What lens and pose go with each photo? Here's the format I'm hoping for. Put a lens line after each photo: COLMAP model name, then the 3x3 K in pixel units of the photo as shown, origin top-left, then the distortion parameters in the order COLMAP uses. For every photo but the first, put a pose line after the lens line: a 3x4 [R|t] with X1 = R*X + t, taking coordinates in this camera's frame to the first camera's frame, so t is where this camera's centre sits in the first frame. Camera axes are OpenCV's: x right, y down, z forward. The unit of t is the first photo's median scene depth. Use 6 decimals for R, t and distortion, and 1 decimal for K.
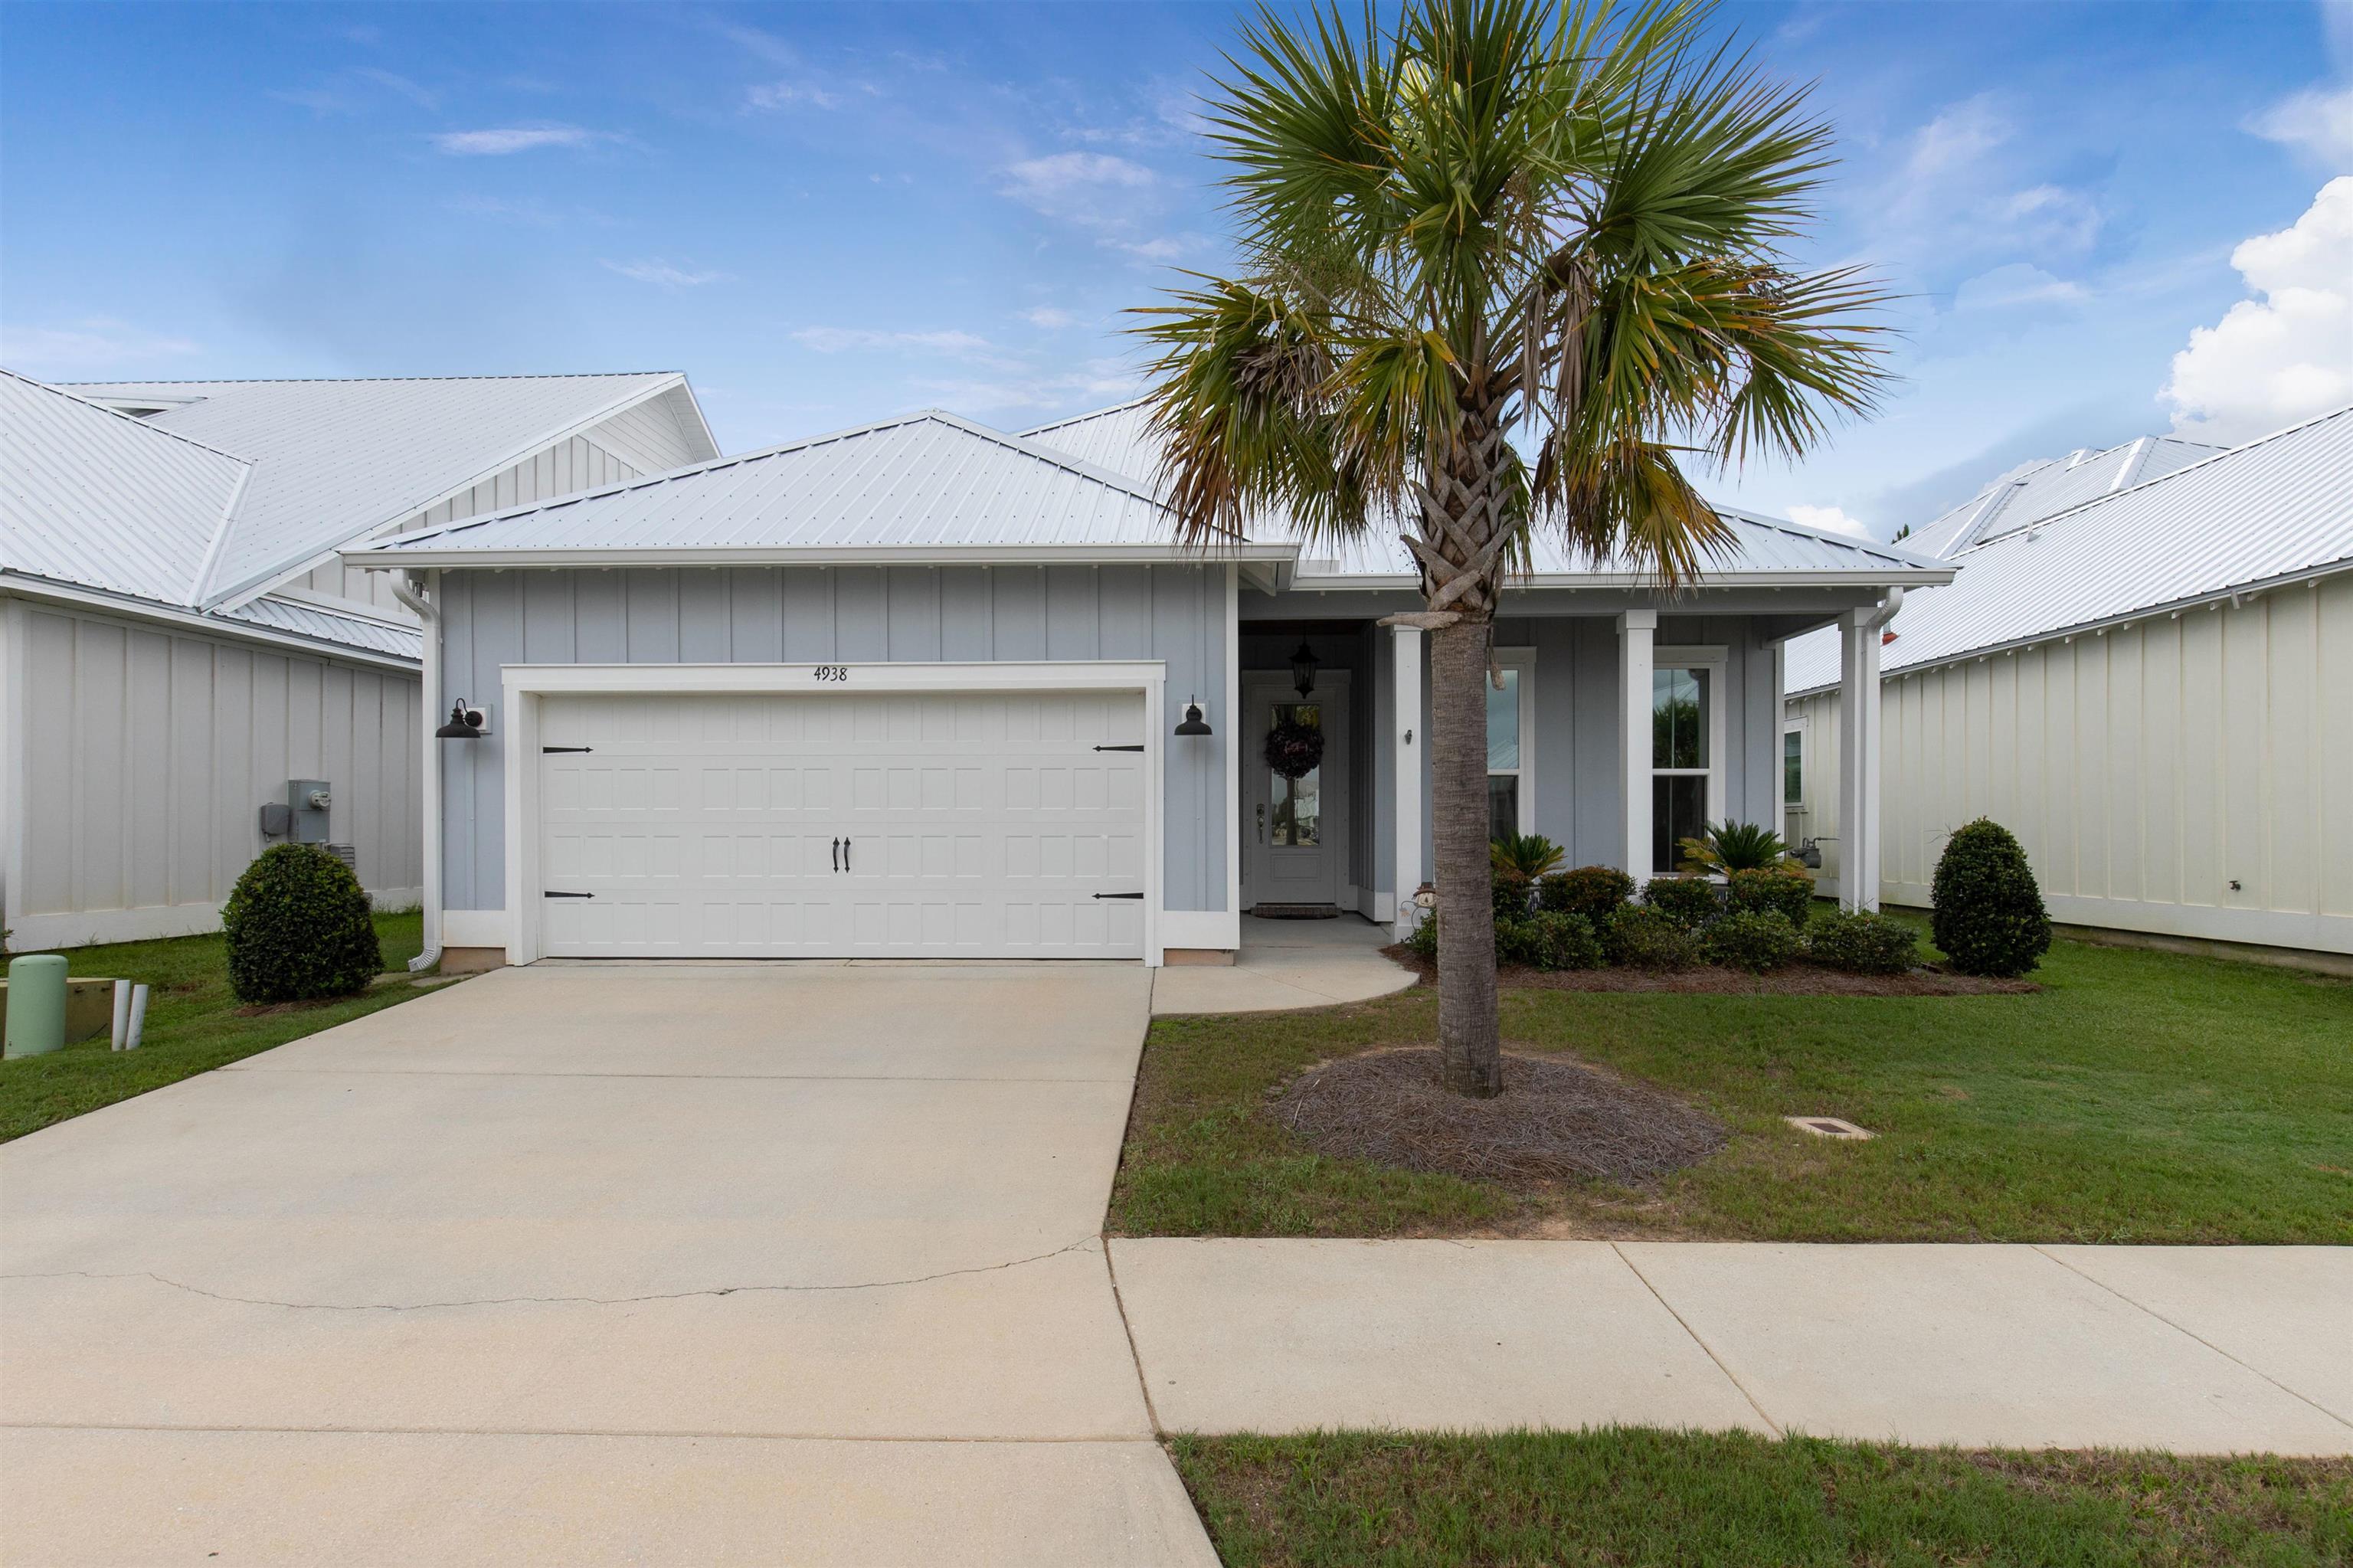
lens RADIAL K [[1070.2, 0, 1179.7], [0, 1070.2, 775.1], [0, 0, 1]] dist [0.006978, -0.000887]
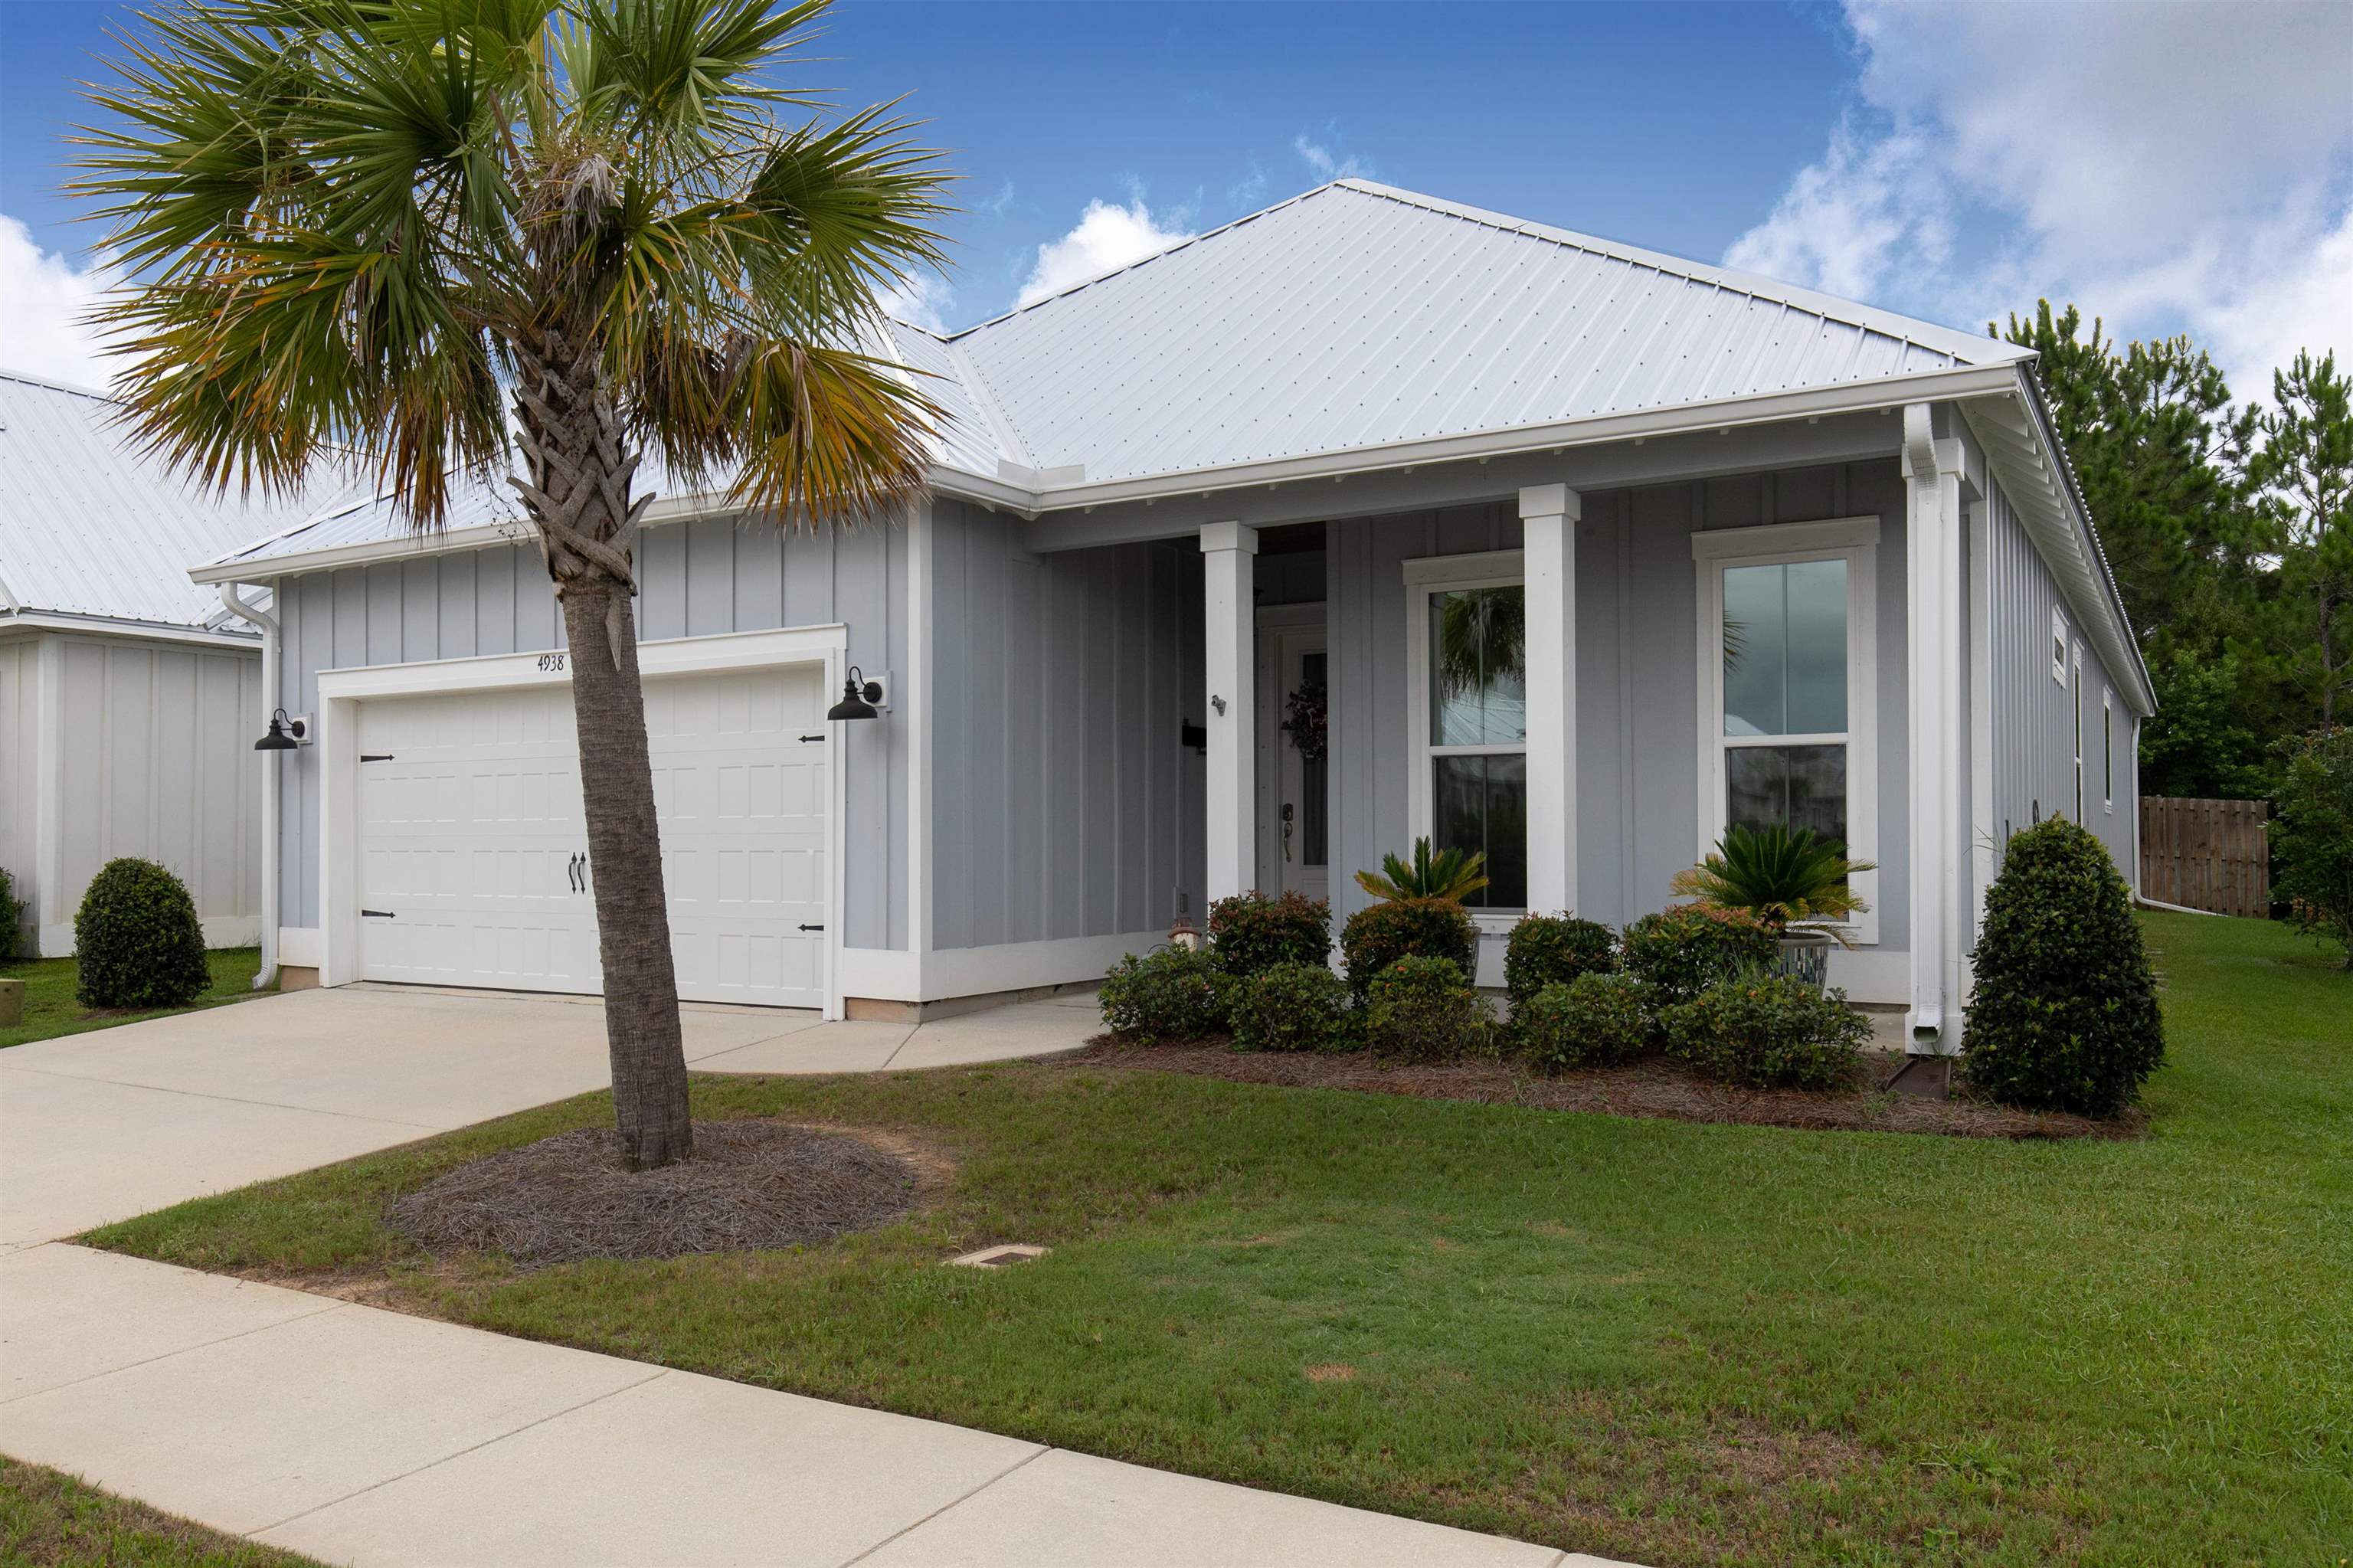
lens RADIAL K [[1652.0, 0, 1176.5], [0, 1652.0, 784.0], [0, 0, 1]] dist [-0.000153, 0.002768]
pose [[0.885356, -0.018997, -0.464525, 0.749052], [0.021634, 0.999766, 0.000349, 0.013933], [0.464410, -0.010358, 0.885560, 0.061795]]
